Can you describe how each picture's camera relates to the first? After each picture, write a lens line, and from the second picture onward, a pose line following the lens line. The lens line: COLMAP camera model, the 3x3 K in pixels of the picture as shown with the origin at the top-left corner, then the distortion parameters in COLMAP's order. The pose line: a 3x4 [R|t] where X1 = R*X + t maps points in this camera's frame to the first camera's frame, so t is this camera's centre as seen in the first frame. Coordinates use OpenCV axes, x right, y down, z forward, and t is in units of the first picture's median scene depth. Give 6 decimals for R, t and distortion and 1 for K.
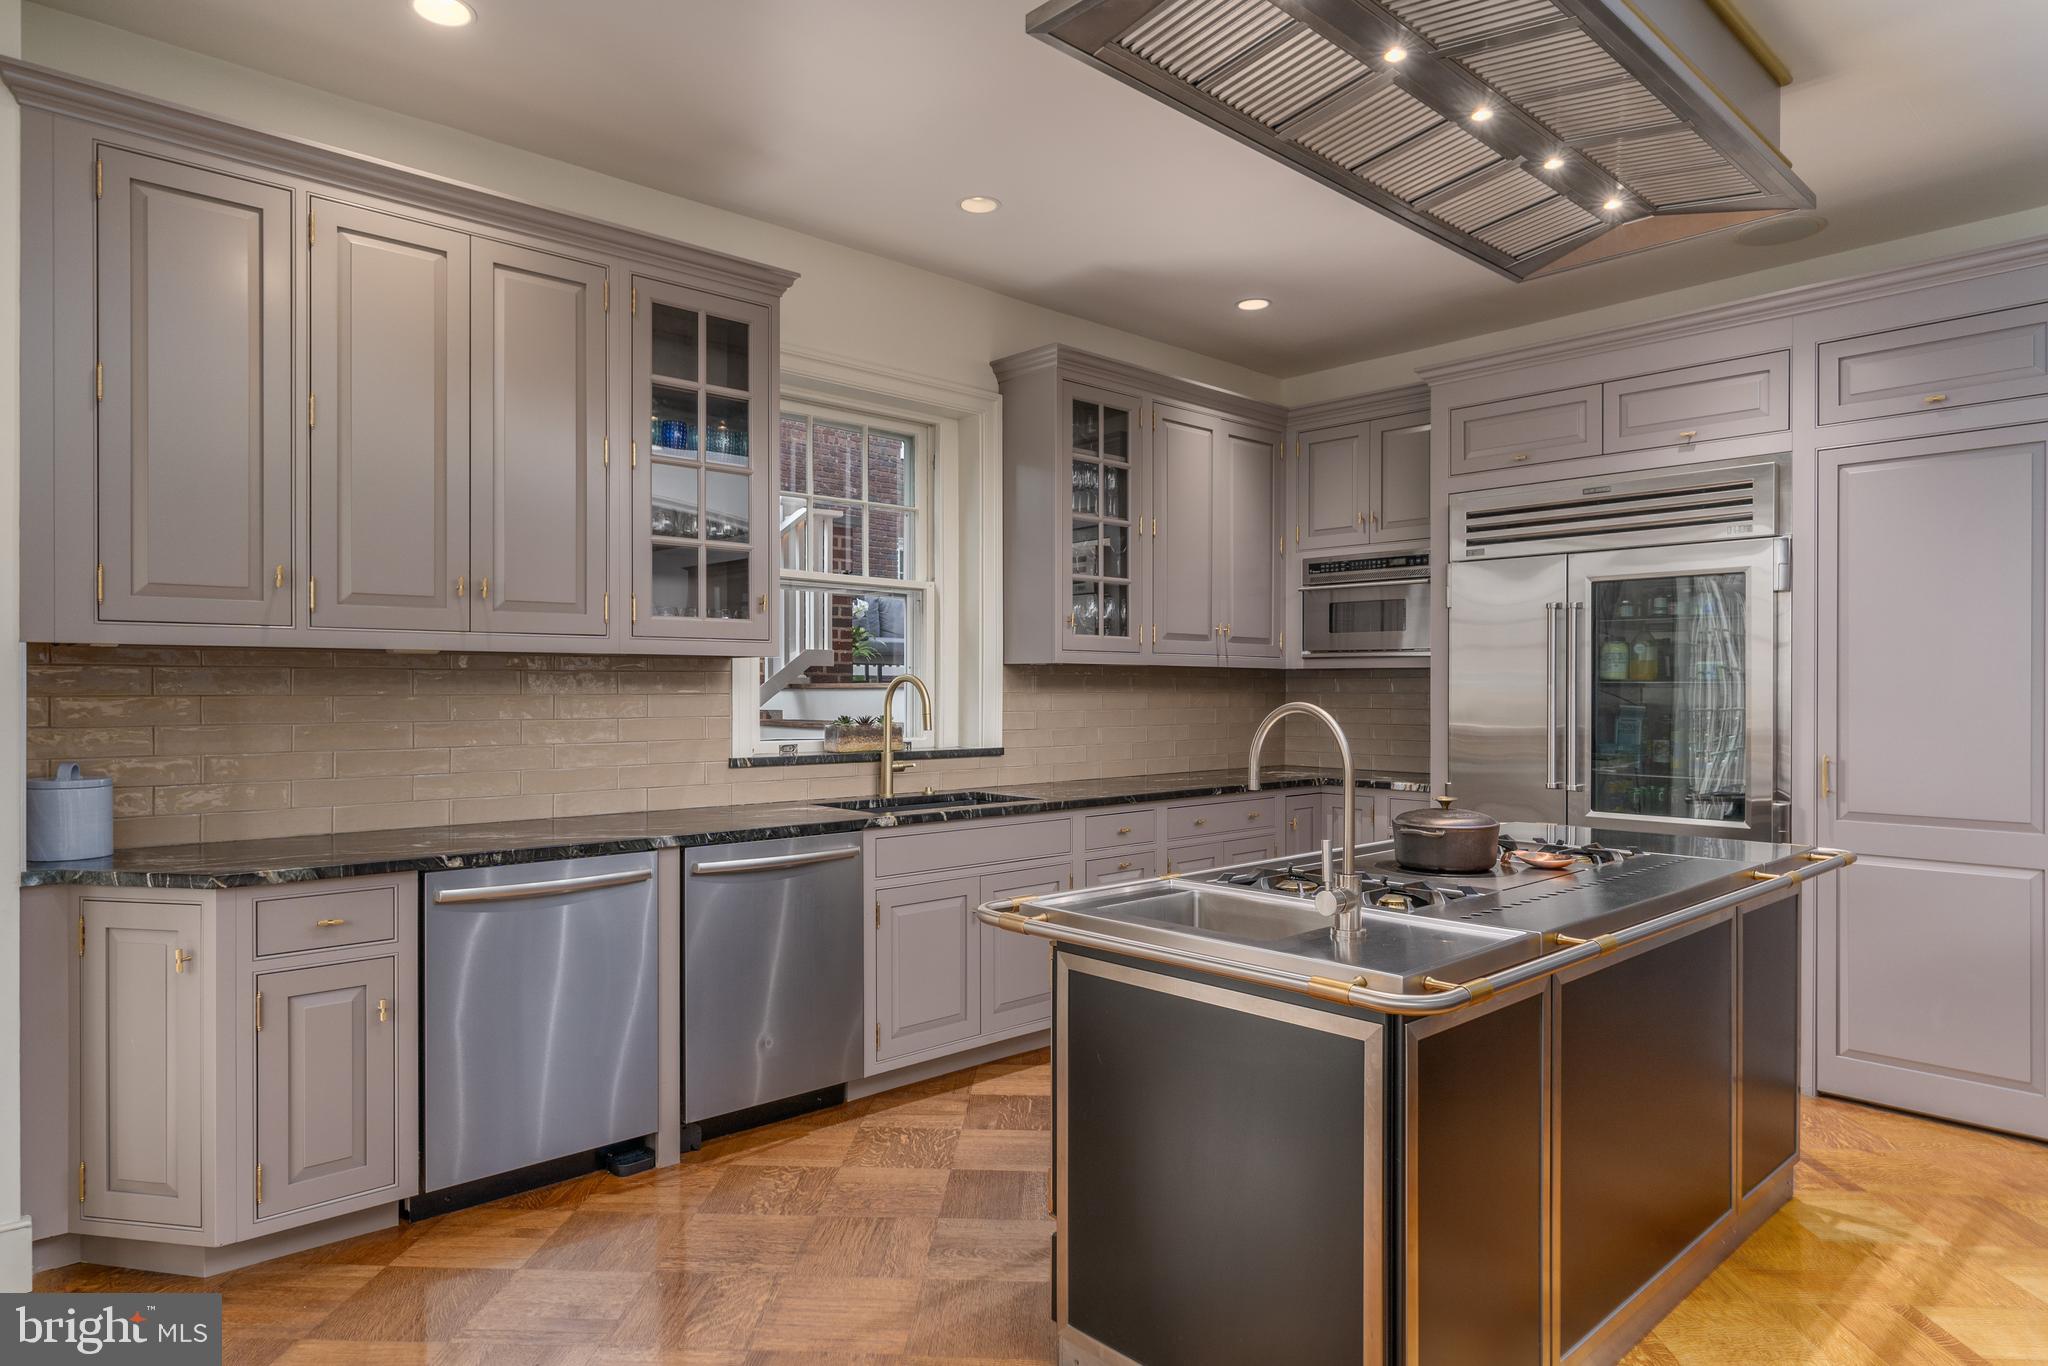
lens RADIAL K [[1167.2, 0, 1146.2], [0, 1167.2, 695.9], [0, 0, 1]] dist [-0.004844, 0.002606]
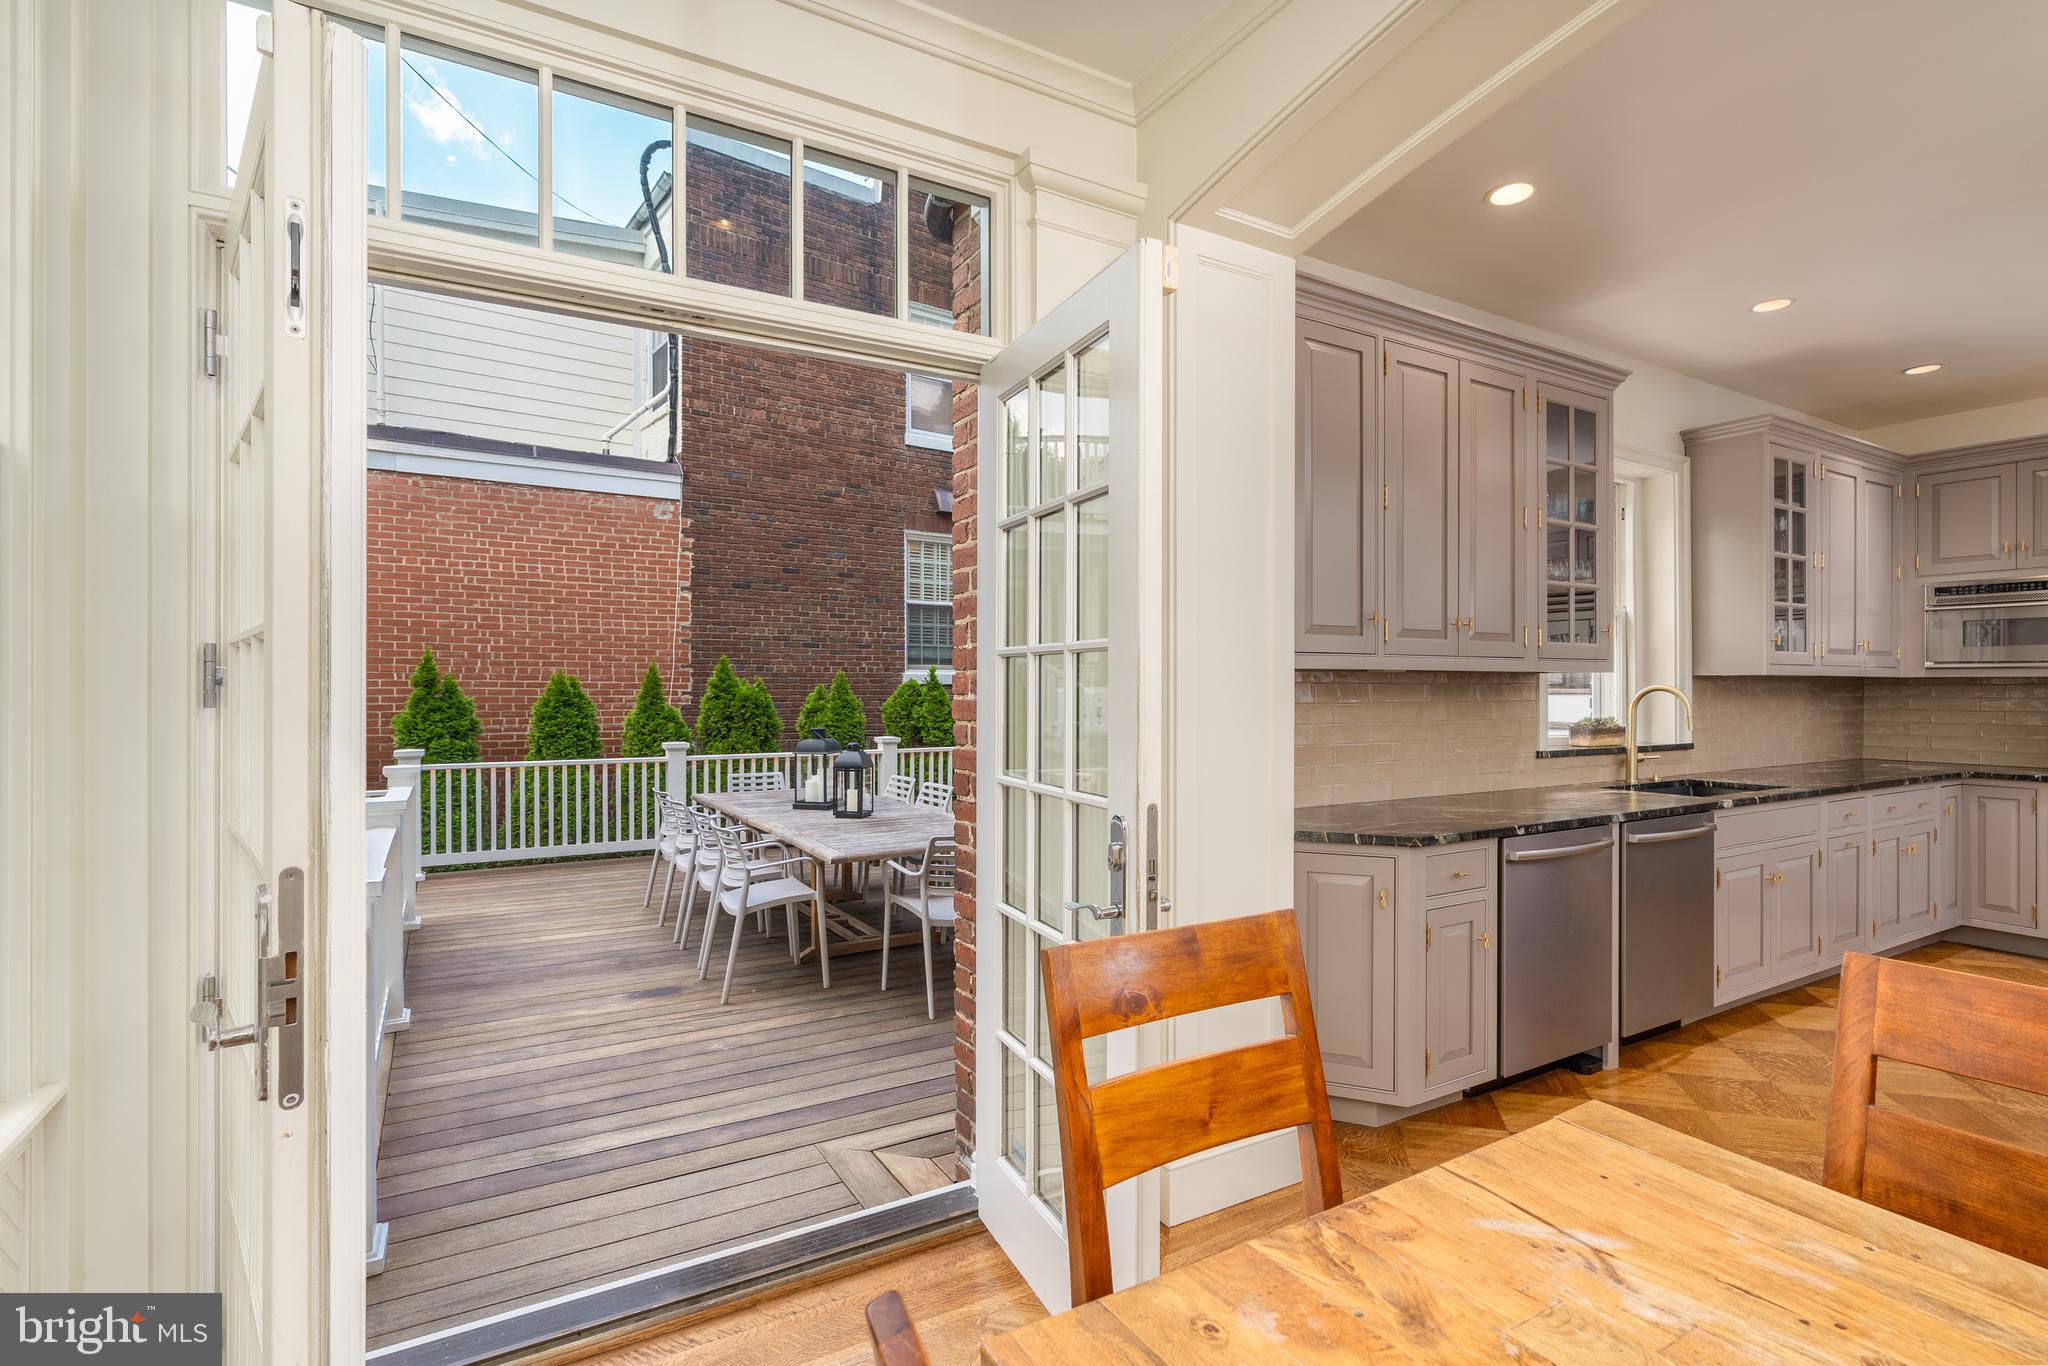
lens RADIAL K [[952.6, 0, 1159.8], [0, 952.6, 683.5], [0, 0, 1]] dist [-0.003940, 0.001170]
pose [[0.983239, -0.002585, -0.182301, -0.561496], [0.000668, 0.999944, -0.010577, -0.009809], [0.182319, 0.010278, 0.983186, -0.102380]]
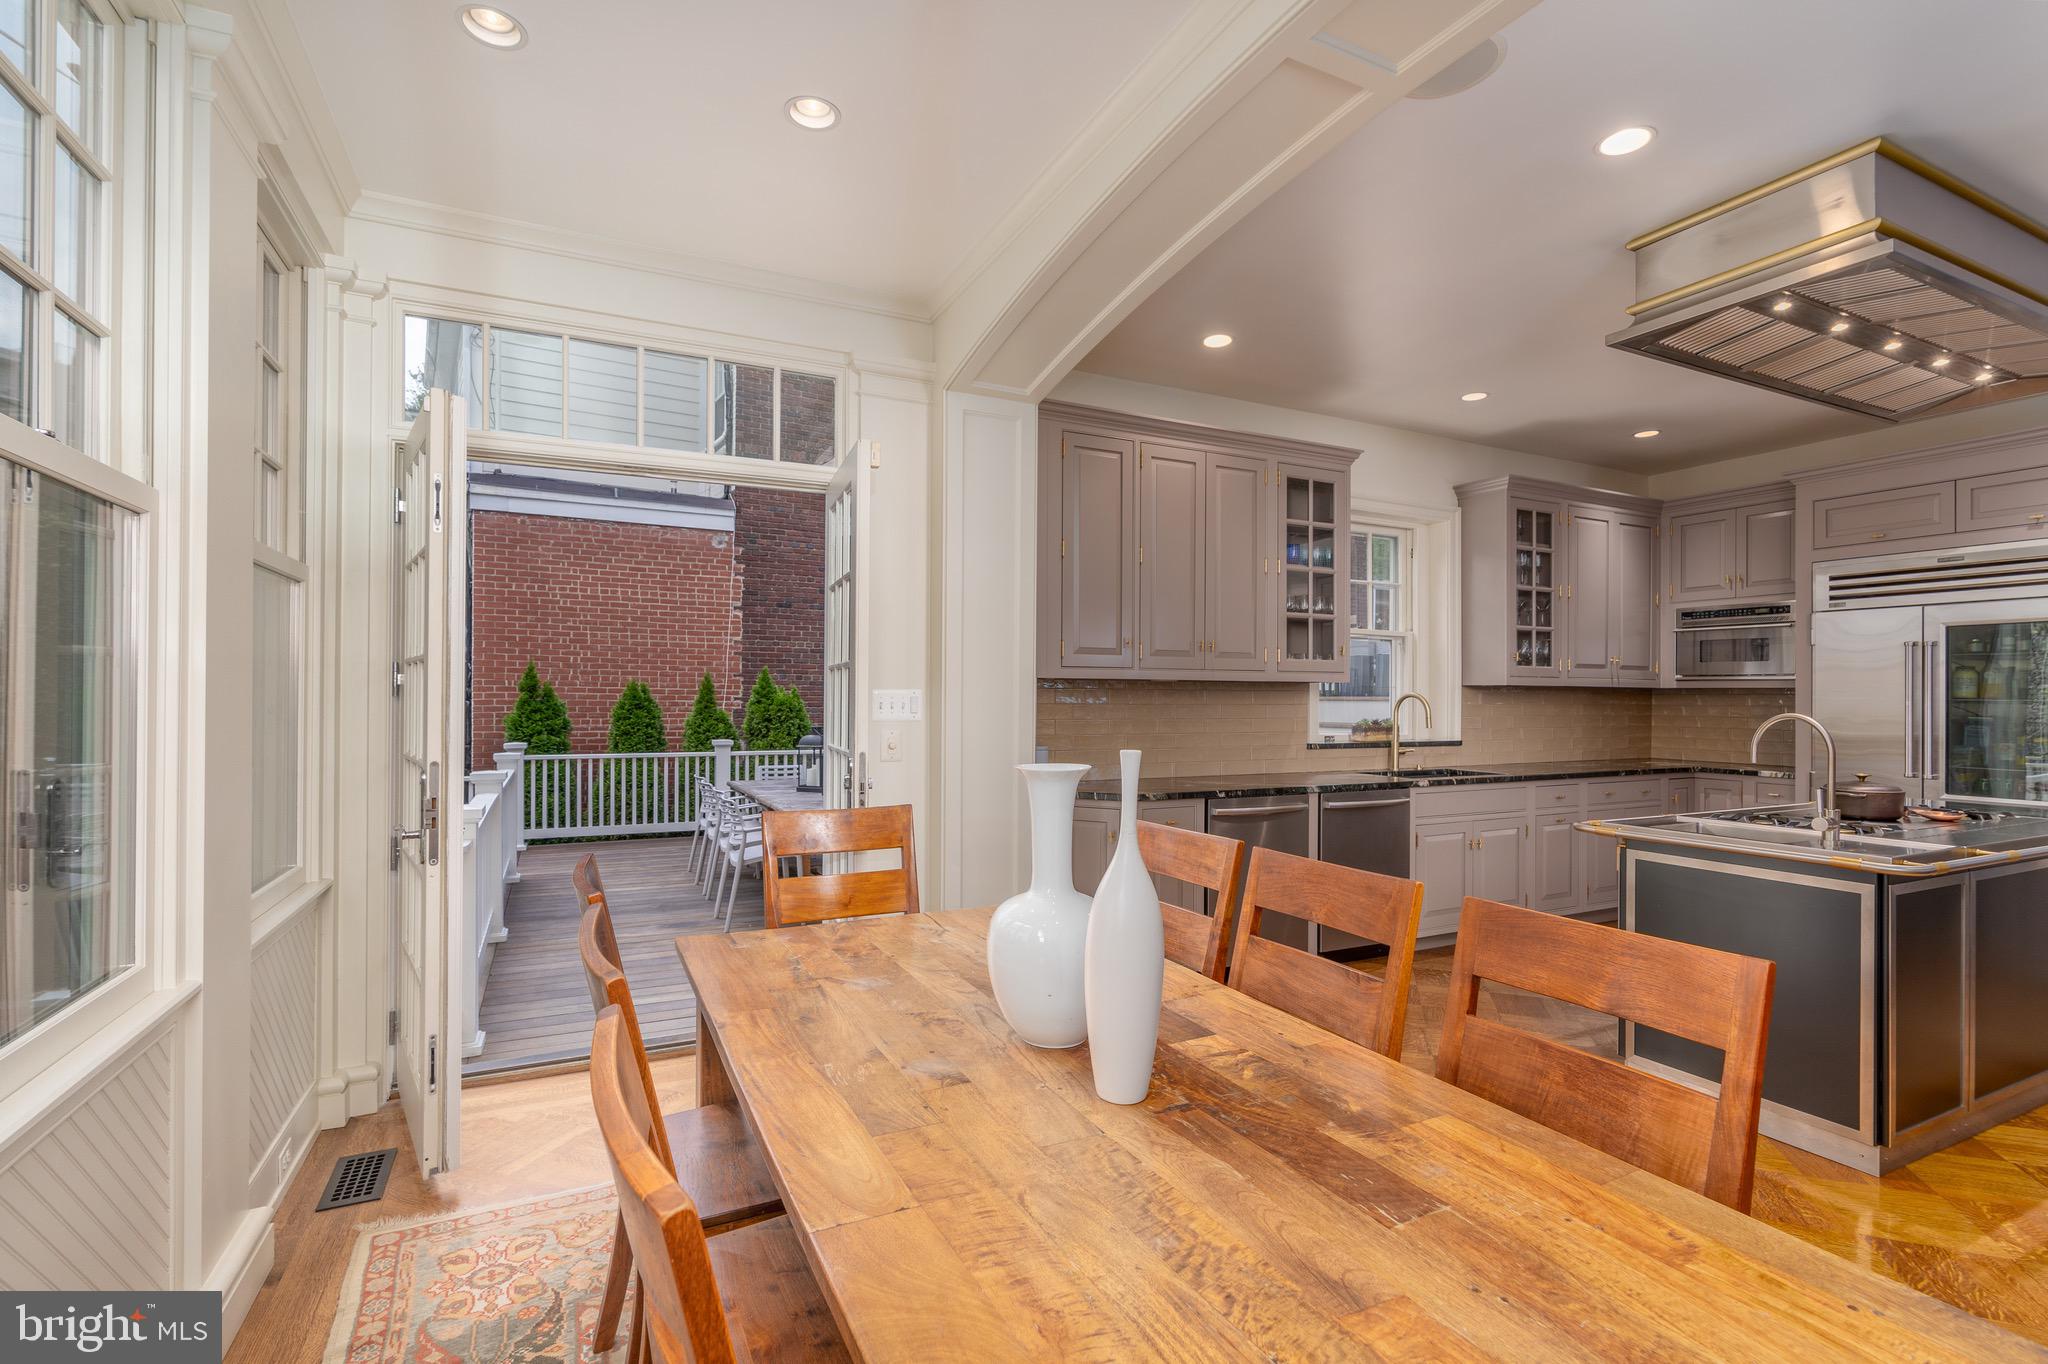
lens RADIAL K [[952.6, 0, 1094.8], [0, 952.6, 691.6], [0, 0, 1]] dist [-0.003940, 0.001170]
pose [[0.951885, 0.002187, -0.306448, -0.224808], [-0.006353, 0.999900, -0.012595, -0.000766], [0.306390, 0.013936, 0.951804, -0.362493]]
